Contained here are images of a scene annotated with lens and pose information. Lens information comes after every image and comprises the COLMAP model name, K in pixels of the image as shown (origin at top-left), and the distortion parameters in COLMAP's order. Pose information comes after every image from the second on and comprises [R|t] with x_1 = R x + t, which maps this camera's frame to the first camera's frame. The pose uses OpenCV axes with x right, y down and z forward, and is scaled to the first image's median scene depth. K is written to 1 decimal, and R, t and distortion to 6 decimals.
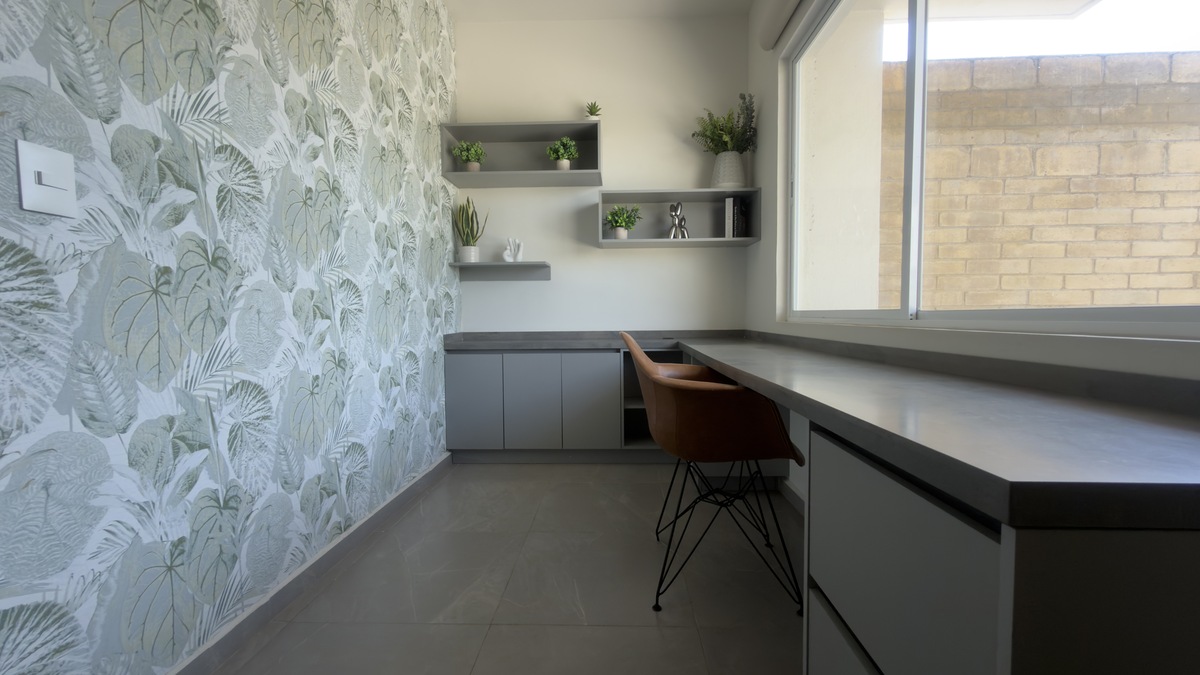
lens RADIAL K [[473.0, 0, 601.0], [0, 473.0, 341.7], [0, 0, 1]] dist [-0.000136, -0.000432]
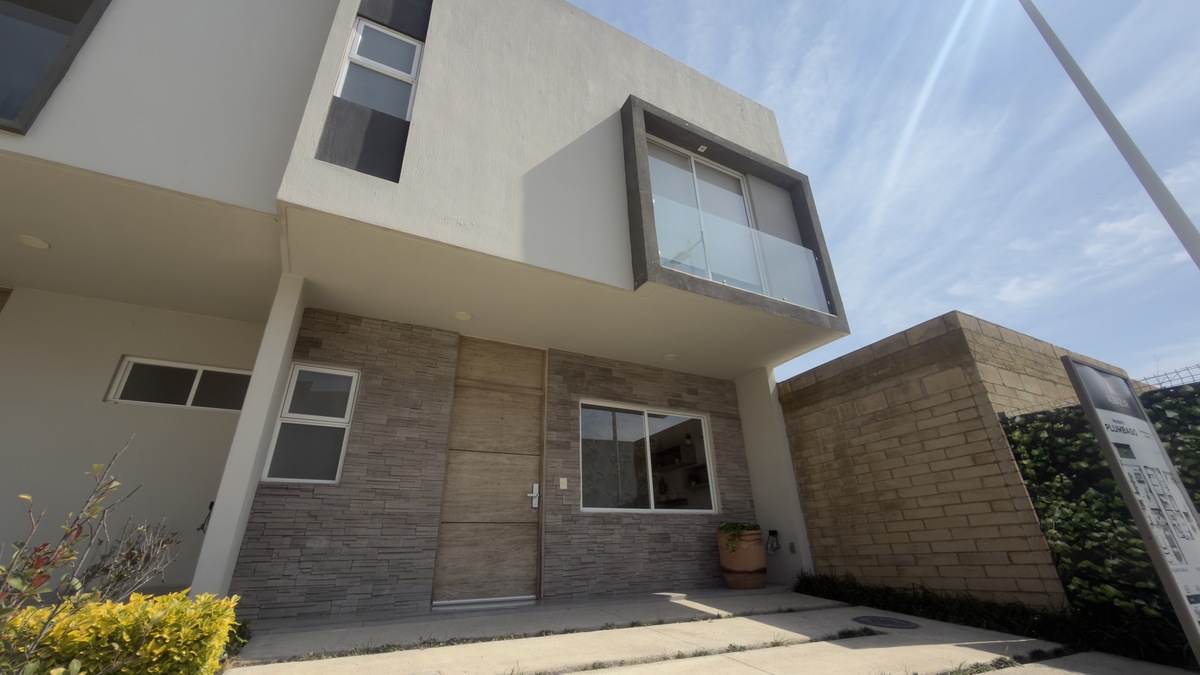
lens RADIAL K [[473.0, 0, 599.8], [0, 473.0, 338.1], [0, 0, 1]] dist [-0.000136, -0.000432]
pose [[0.490038, -0.374821, -0.787002, 1.966552], [-0.023636, 0.896789, -0.441826, 0.199475], [0.871381, 0.235113, 0.430601, -0.696741]]
